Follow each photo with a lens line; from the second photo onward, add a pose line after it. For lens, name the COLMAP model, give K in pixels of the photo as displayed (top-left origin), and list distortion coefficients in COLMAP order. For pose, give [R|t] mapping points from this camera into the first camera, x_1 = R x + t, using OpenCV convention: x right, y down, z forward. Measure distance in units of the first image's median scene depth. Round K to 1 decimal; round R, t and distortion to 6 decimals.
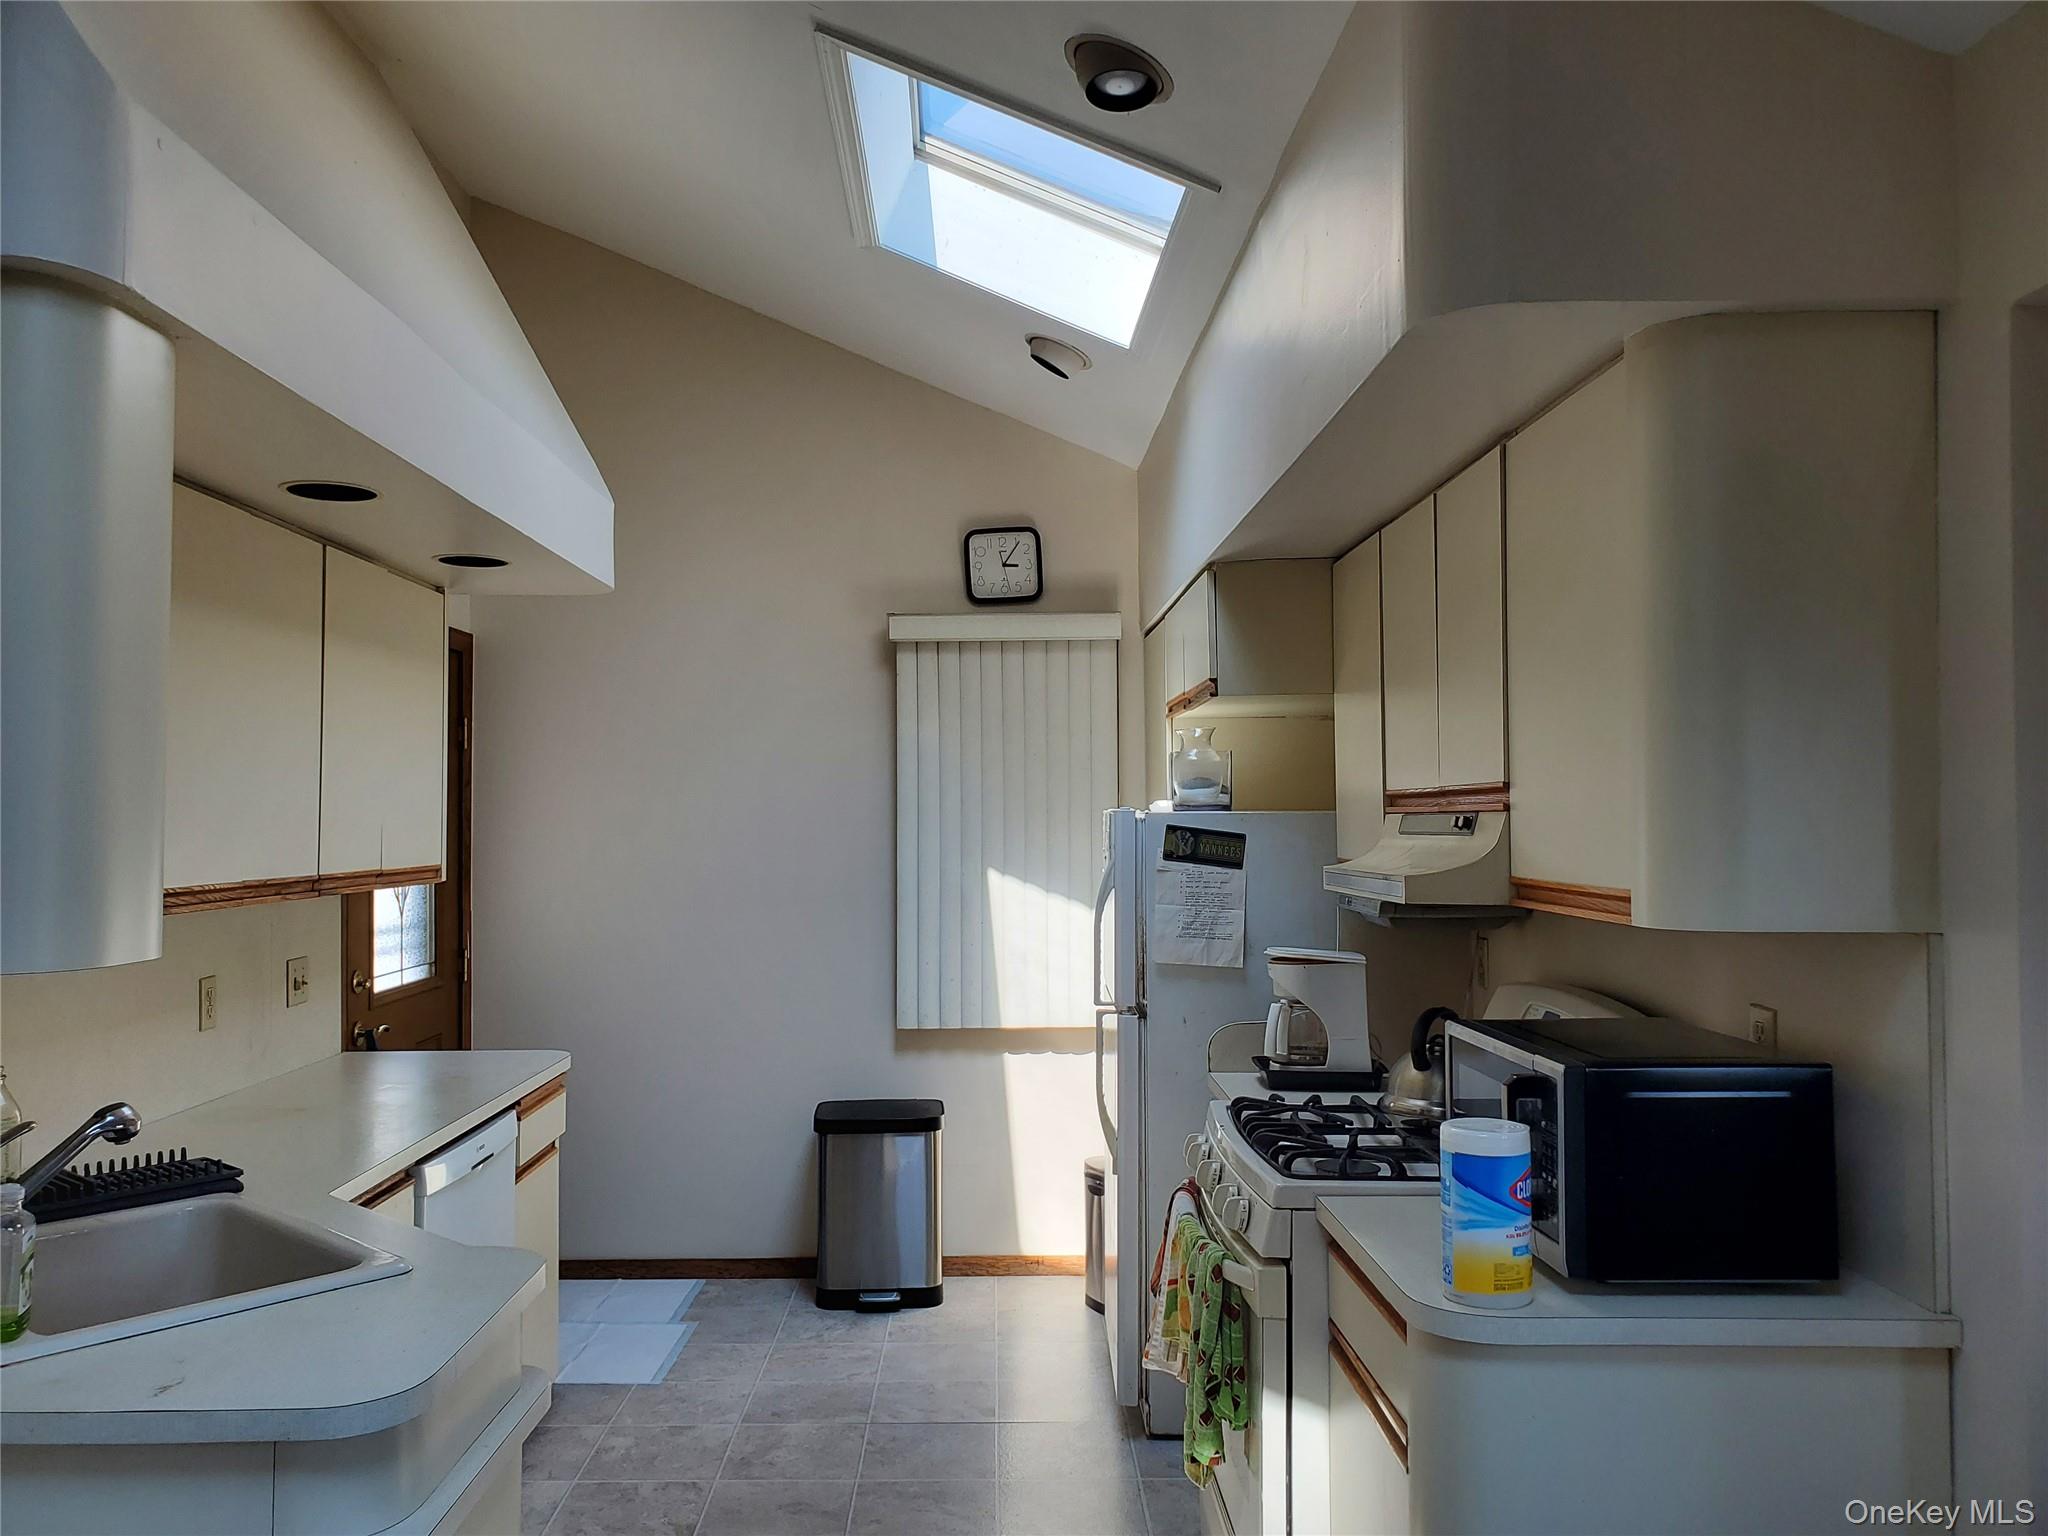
lens RADIAL K [[1559.7, 0, 1021.3], [0, 1559.7, 766.6], [0, 0, 1]] dist [0.002368, -0.001470]
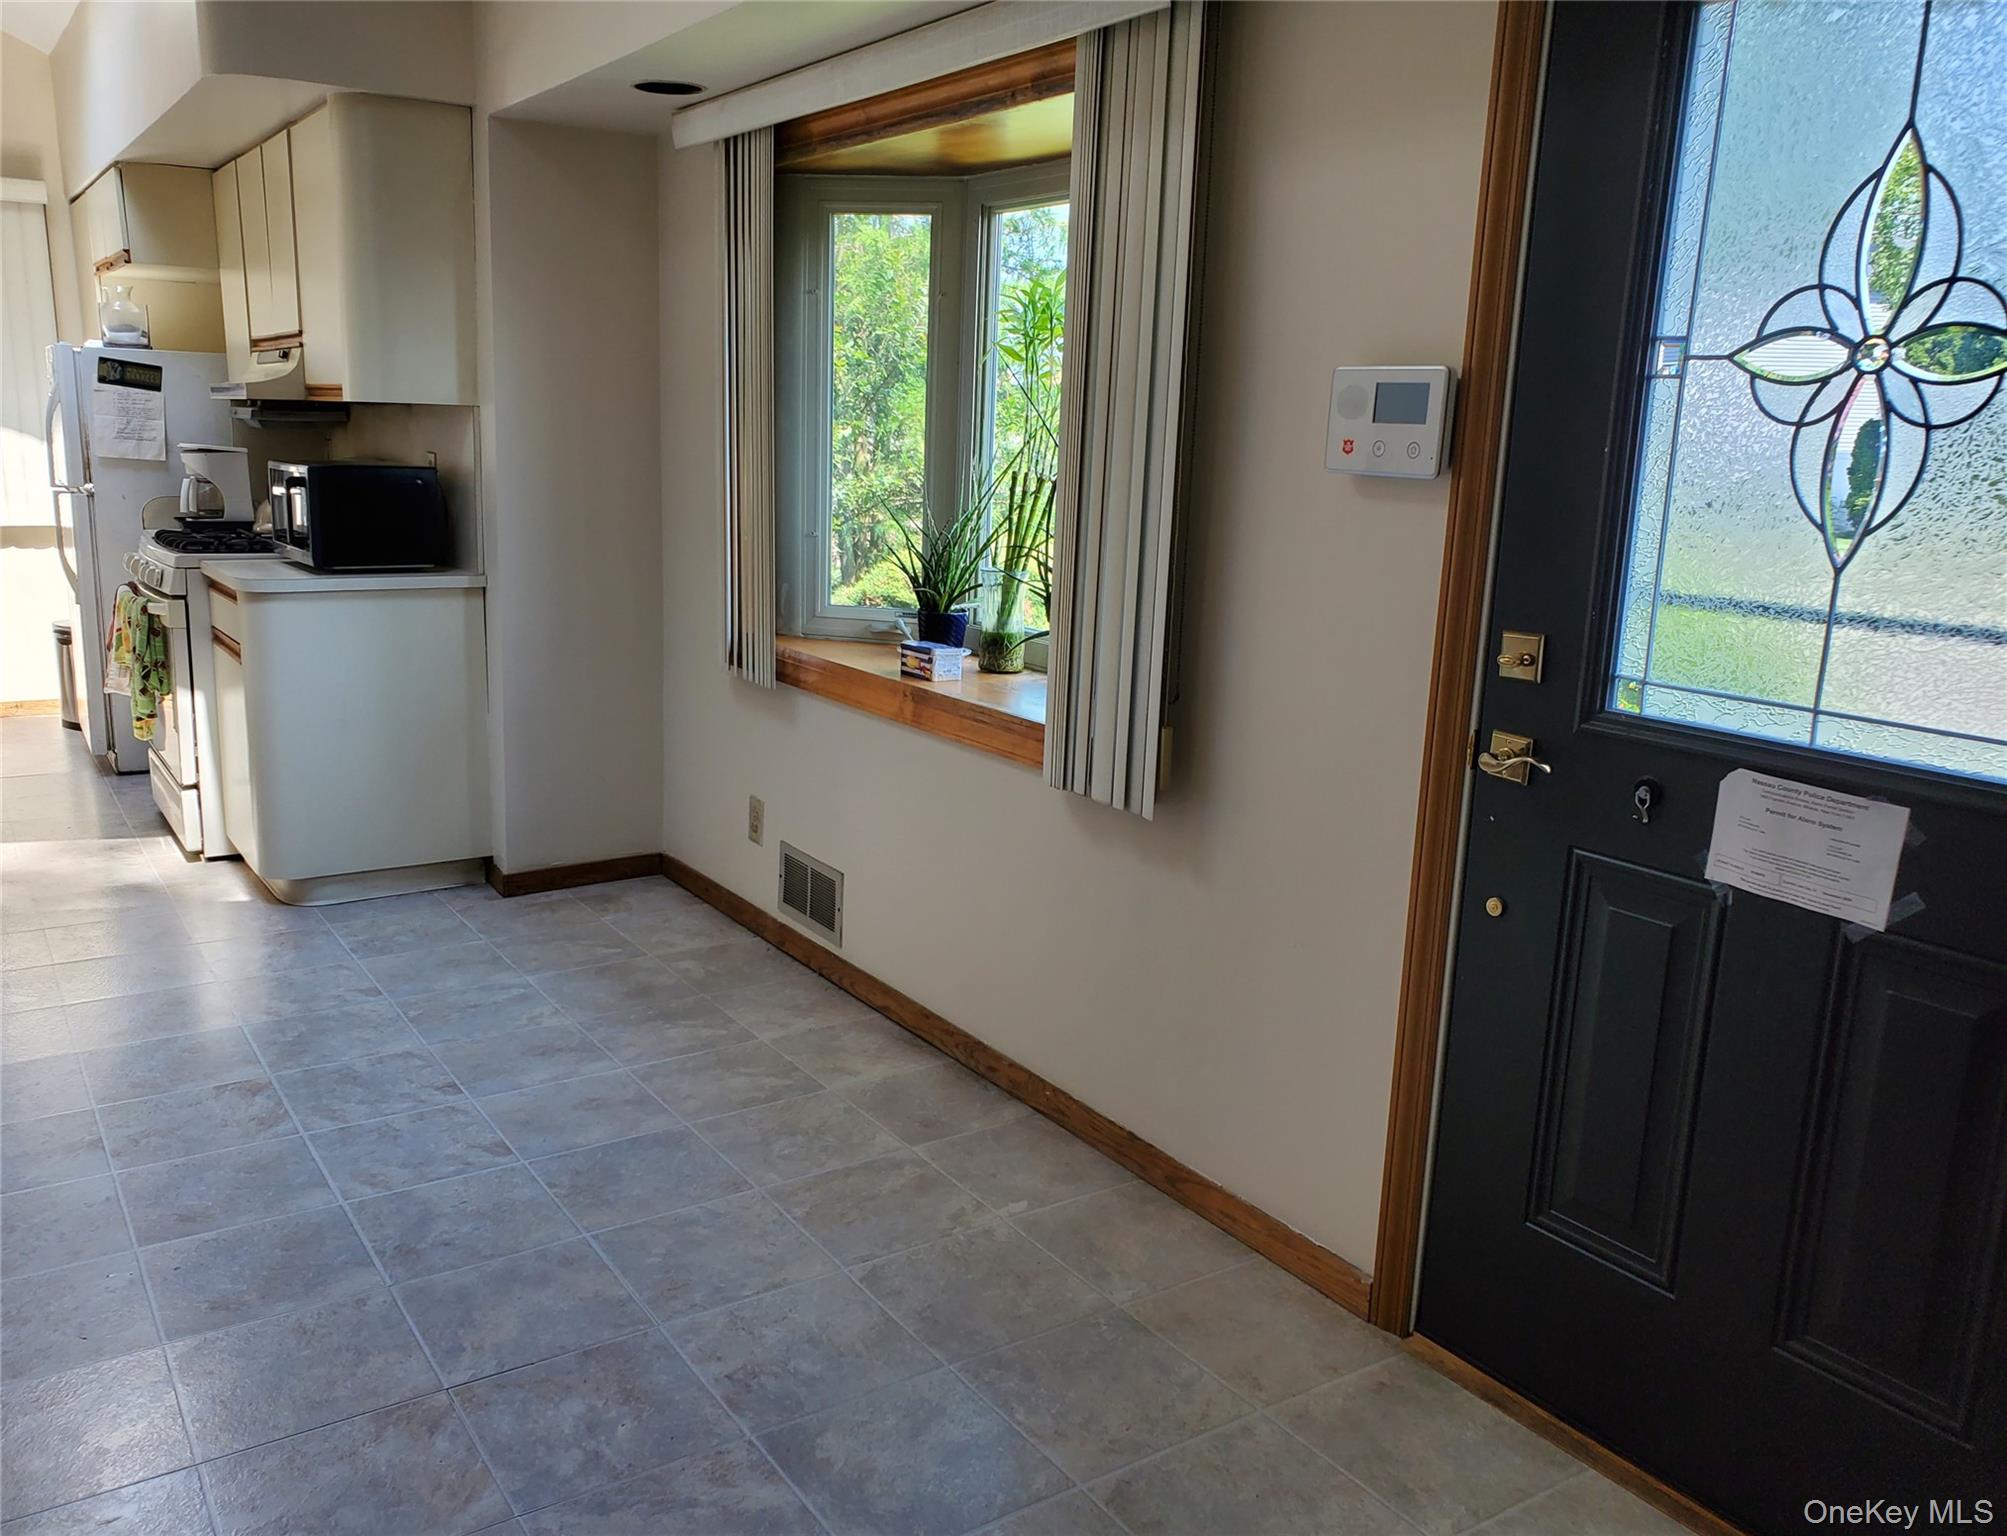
lens RADIAL K [[1685.6, 0, 994.6], [0, 1685.6, 823.3], [0, 0, 1]] dist [0.006924, 0.025556]
pose [[0.852116, -0.087039, 0.516065, -0.045176], [-0.052933, 0.966683, 0.250442, 0.019839], [-0.520670, -0.240722, 0.819119, -0.806844]]
